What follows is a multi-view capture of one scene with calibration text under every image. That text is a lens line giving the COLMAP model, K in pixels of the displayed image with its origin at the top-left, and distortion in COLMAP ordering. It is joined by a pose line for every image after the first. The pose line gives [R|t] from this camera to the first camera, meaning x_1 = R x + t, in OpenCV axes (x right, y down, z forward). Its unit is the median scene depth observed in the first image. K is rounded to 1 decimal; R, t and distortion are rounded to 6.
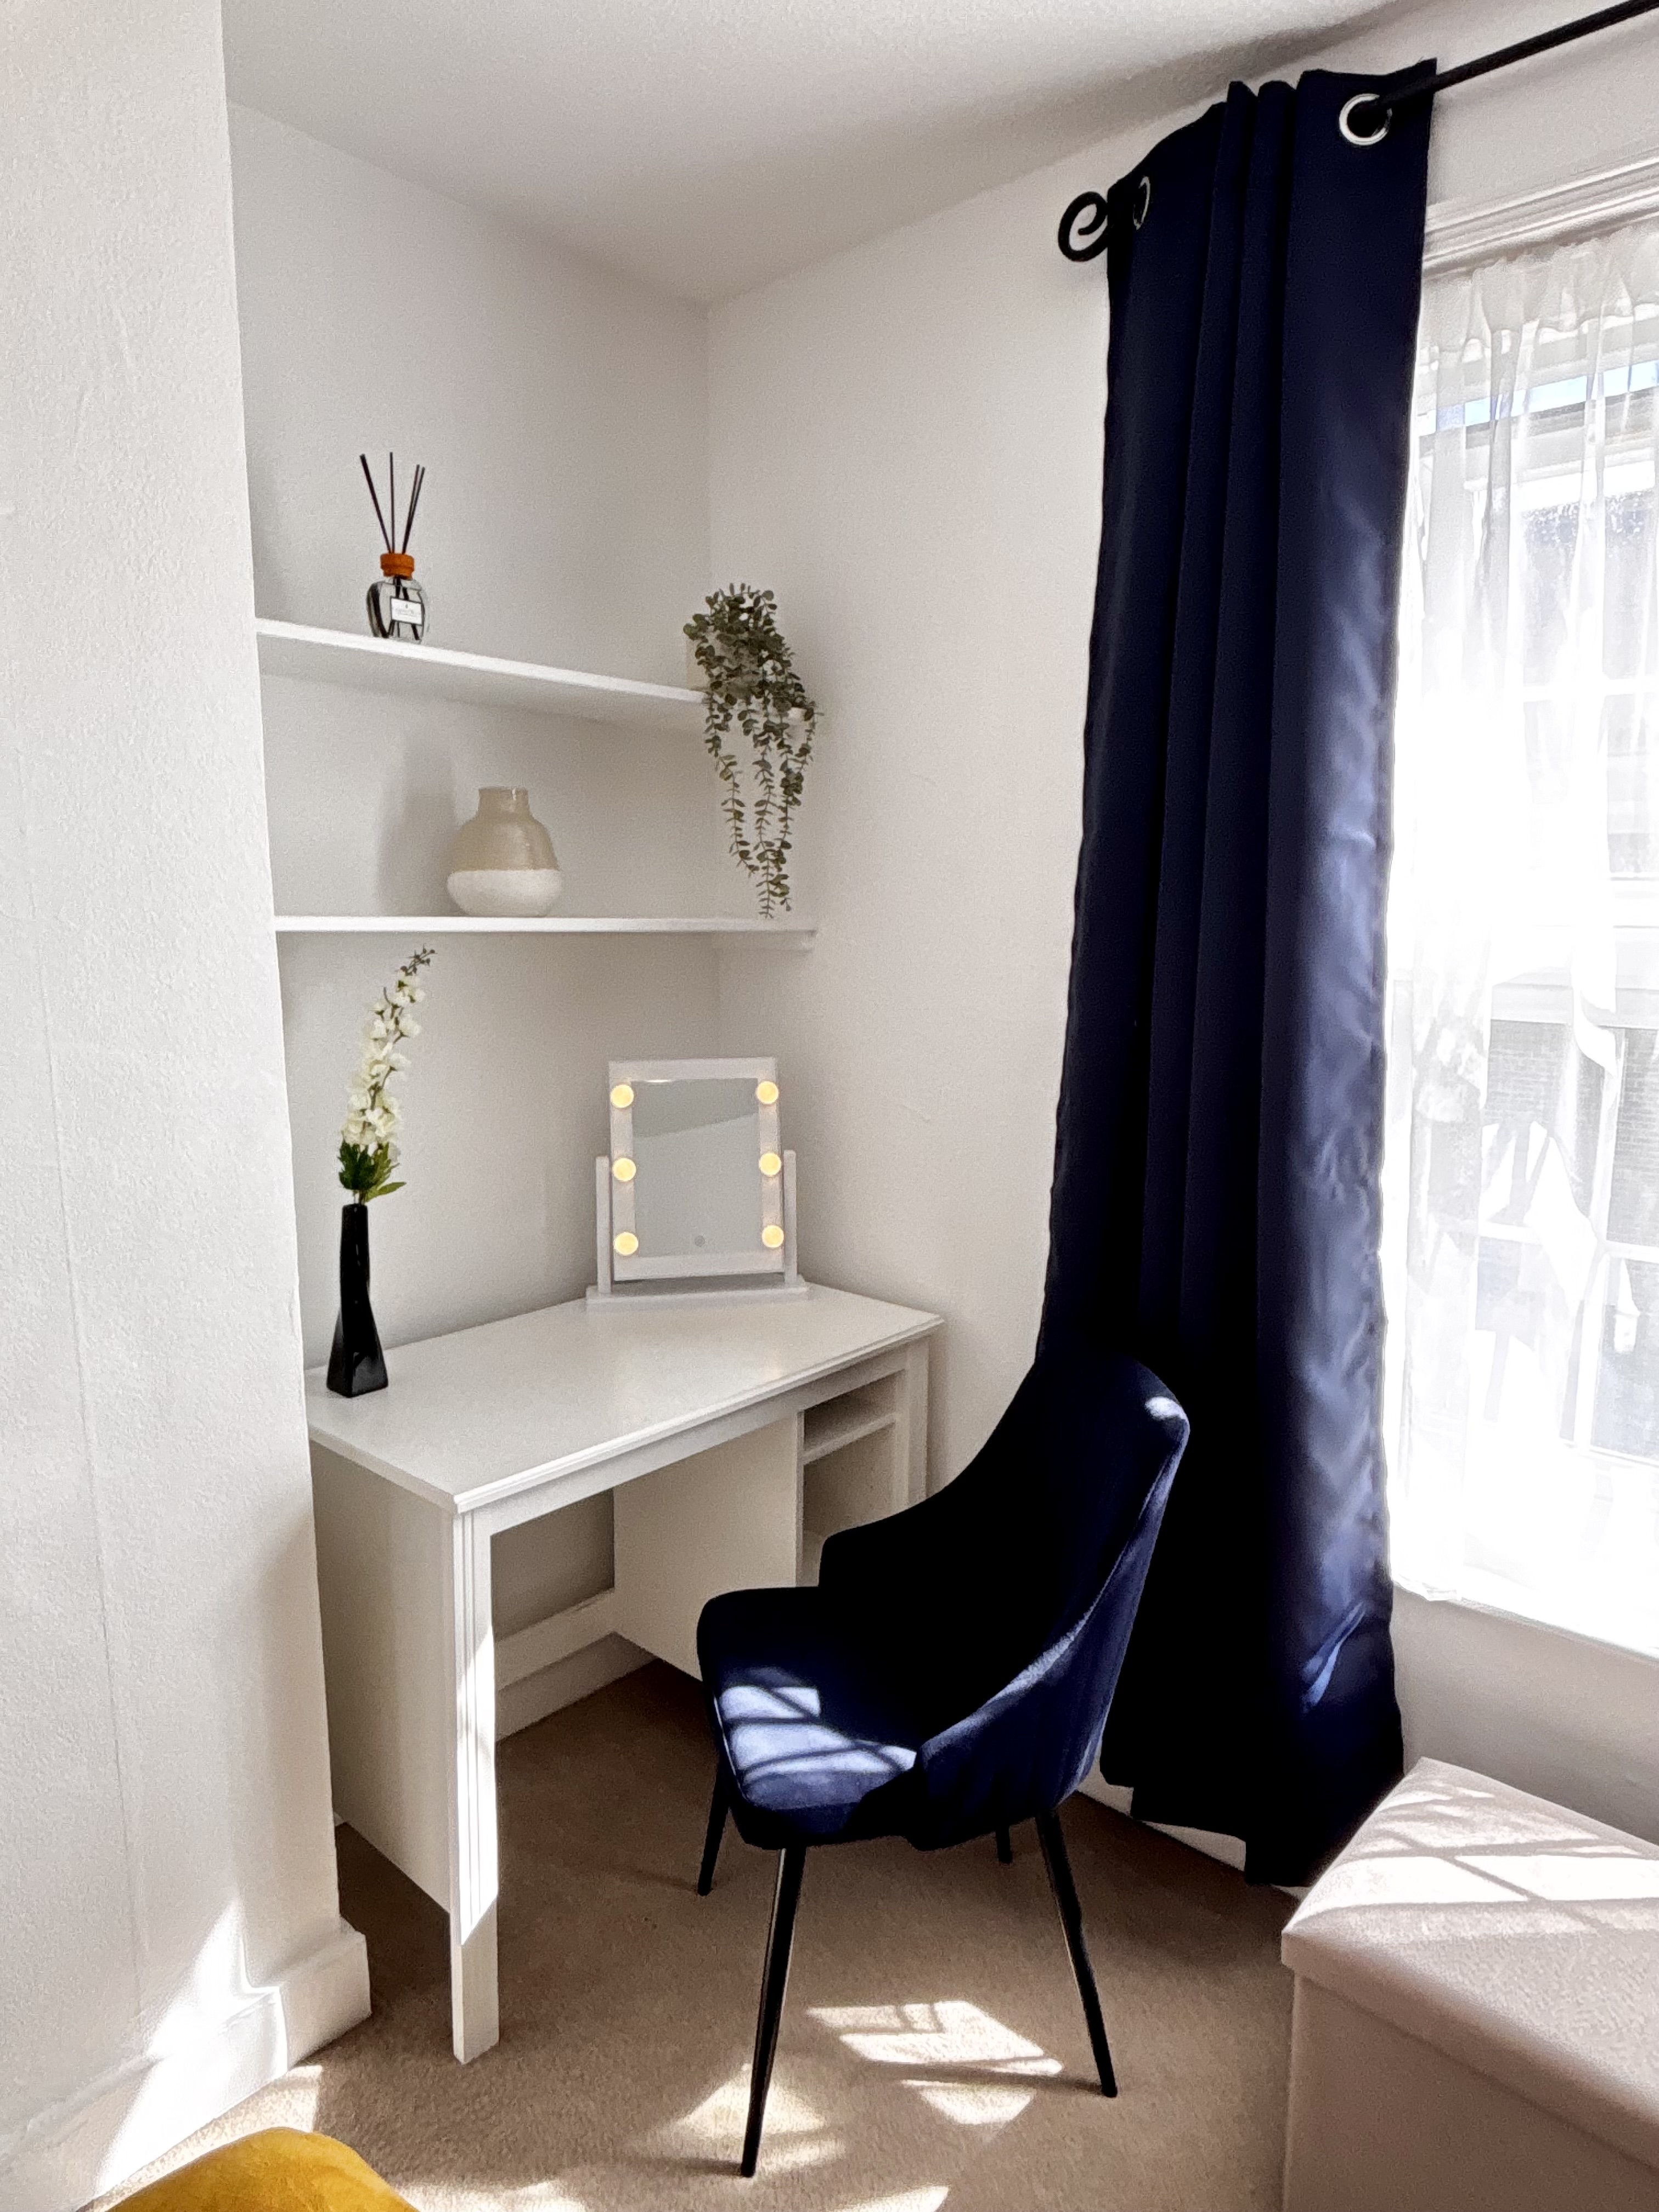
lens RADIAL K [[1362.8, 0, 830.3], [0, 1362.8, 1099.8], [0, 0, 1]] dist [0.039380, 0.000989]
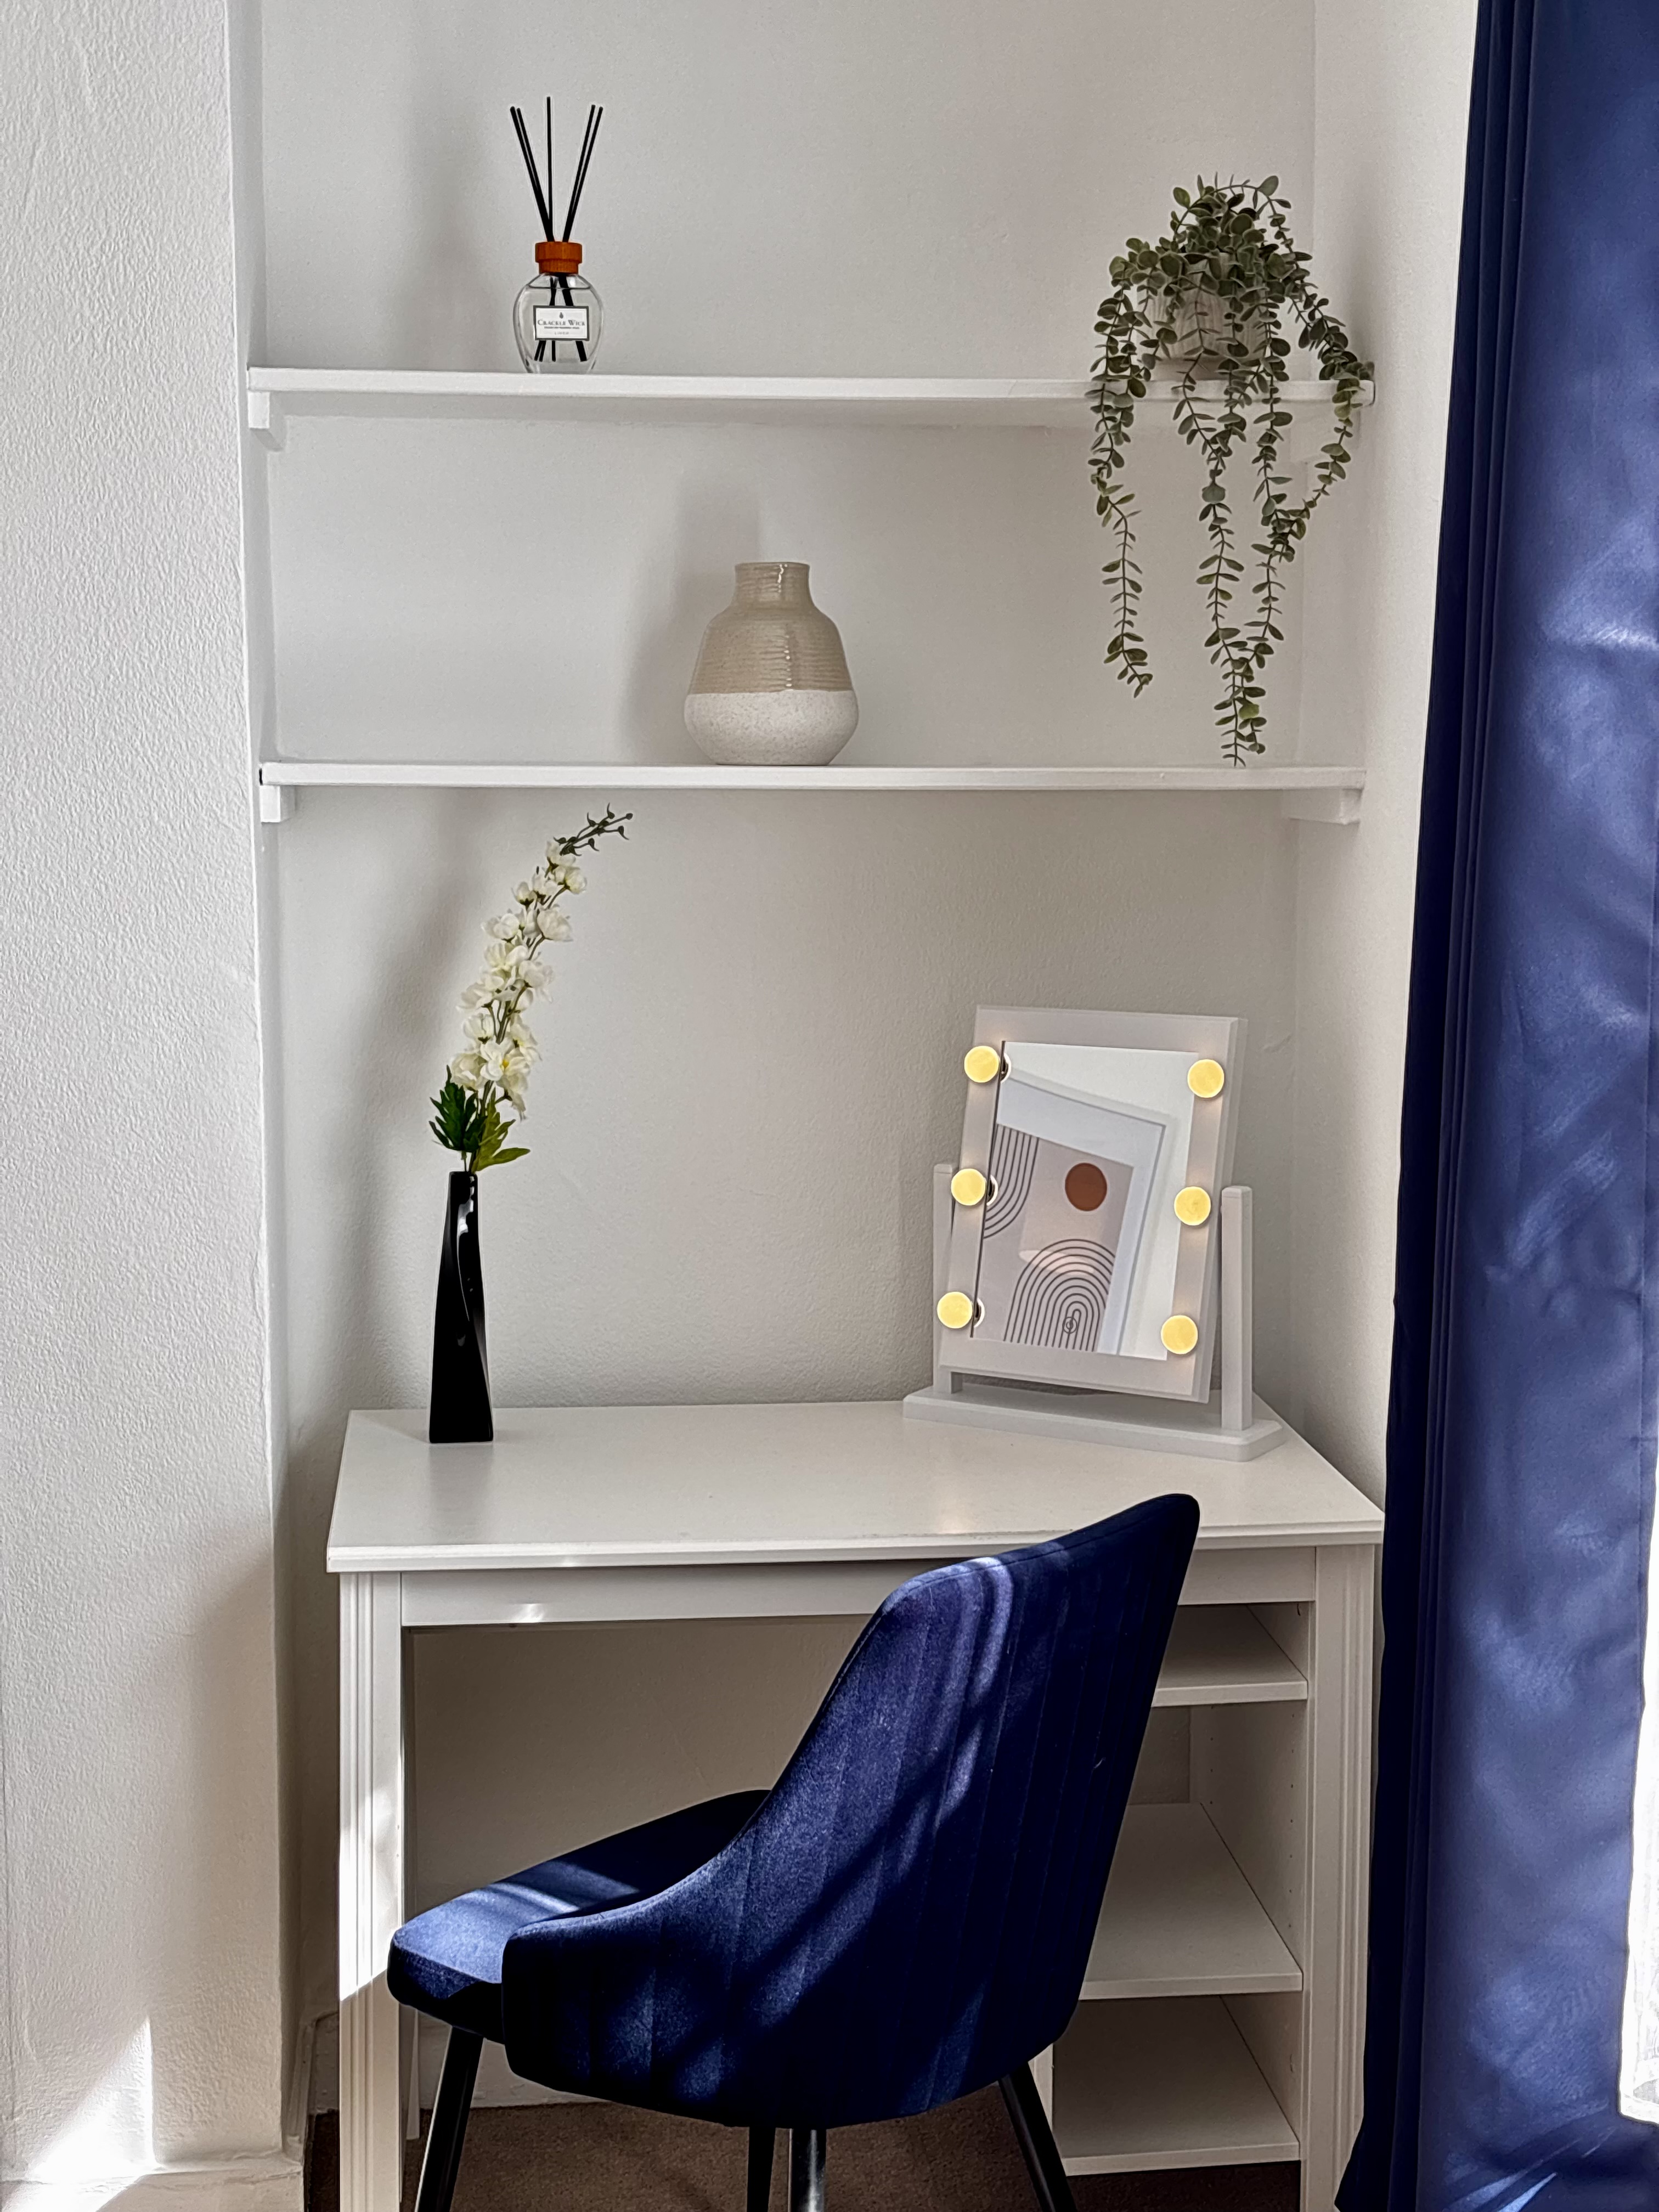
lens RADIAL K [[3396.0, 0, 828.1], [0, 3396.0, 1114.6], [0, 0, 1]] dist [0.249069, 0.000000]
pose [[0.729128, 0.080623, -0.679612, 0.965086], [-0.090081, 0.995703, 0.021477, -0.007731], [0.678423, 0.045561, 0.733258, -0.157735]]
